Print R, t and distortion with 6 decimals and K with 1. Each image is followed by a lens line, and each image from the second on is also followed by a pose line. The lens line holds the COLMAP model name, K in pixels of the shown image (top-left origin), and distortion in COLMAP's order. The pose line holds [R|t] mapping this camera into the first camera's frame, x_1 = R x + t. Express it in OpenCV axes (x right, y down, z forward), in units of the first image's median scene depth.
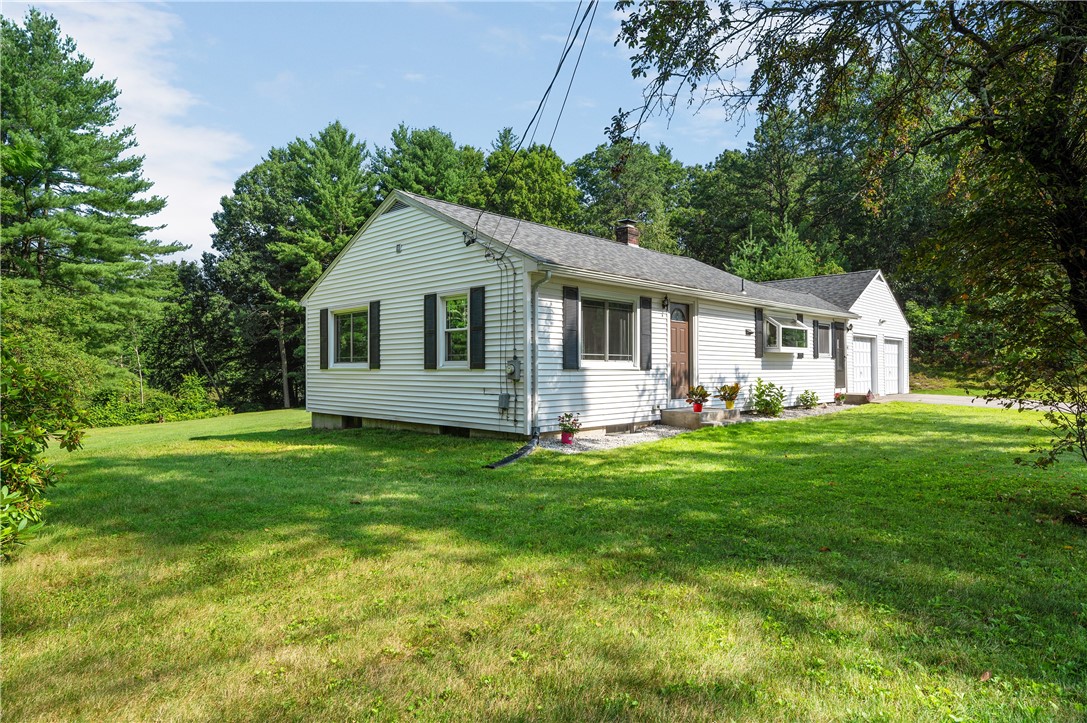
lens RADIAL K [[631.1, 0, 540.6], [0, 631.1, 366.8], [0, 0, 1]] dist [-0.000592, -0.001596]
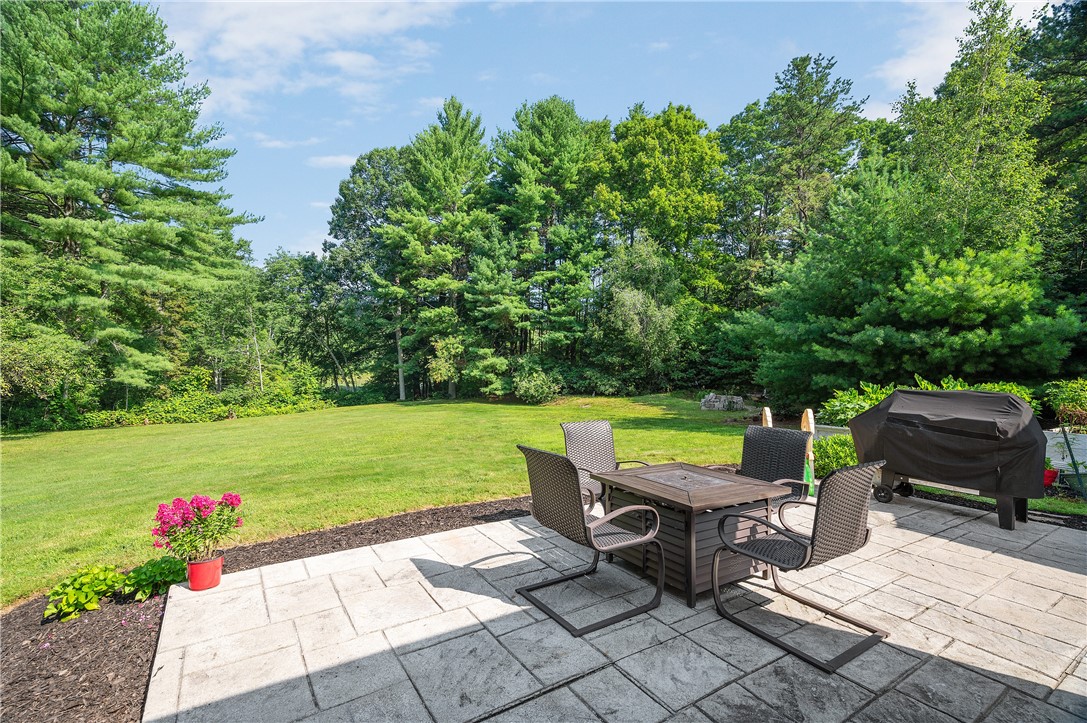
lens RADIAL K [[494.1, 0, 532.7], [0, 494.1, 368.4], [0, 0, 1]] dist [-0.000059, -0.001065]
pose [[0.967581, 0.028337, -0.250964, -0.013739], [-0.024359, 0.999524, 0.018946, -0.004206], [0.251382, -0.012219, 0.967811, 0.332460]]
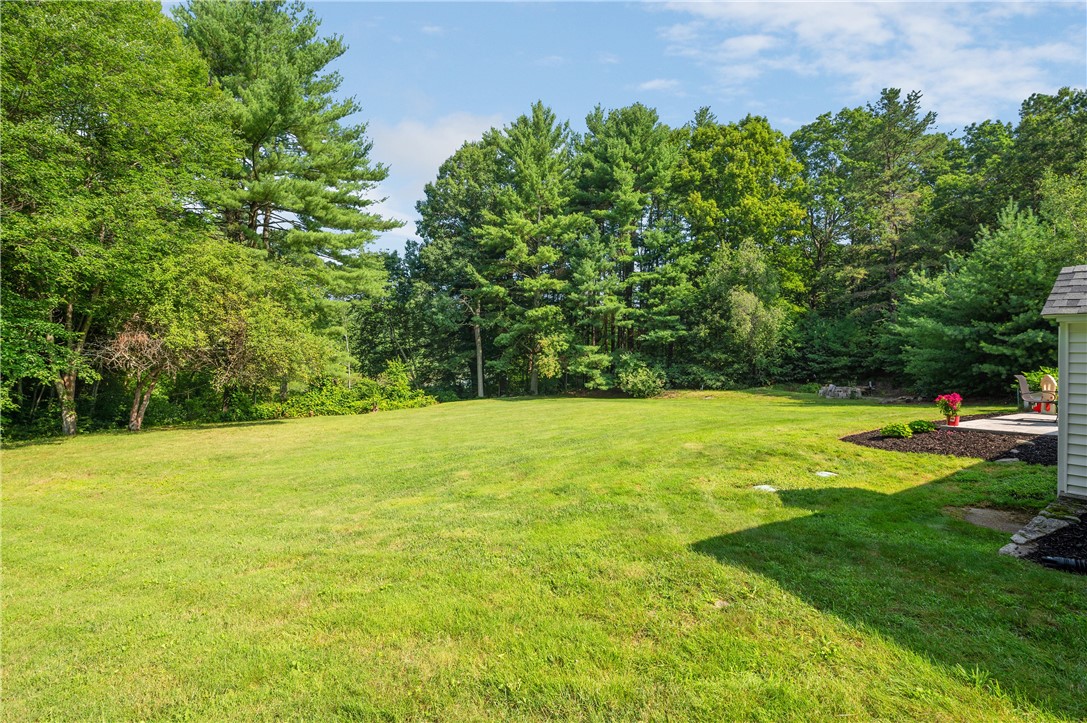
lens RADIAL K [[554.6, 0, 543.5], [0, 554.6, 361.5], [0, 0, 1]] dist [-0.001092, 0.000239]
pose [[0.980790, 0.025071, -0.193447, -0.150424], [-0.024709, 0.999685, 0.004285, 0.003699], [0.193494, 0.000577, 0.981101, 0.181415]]
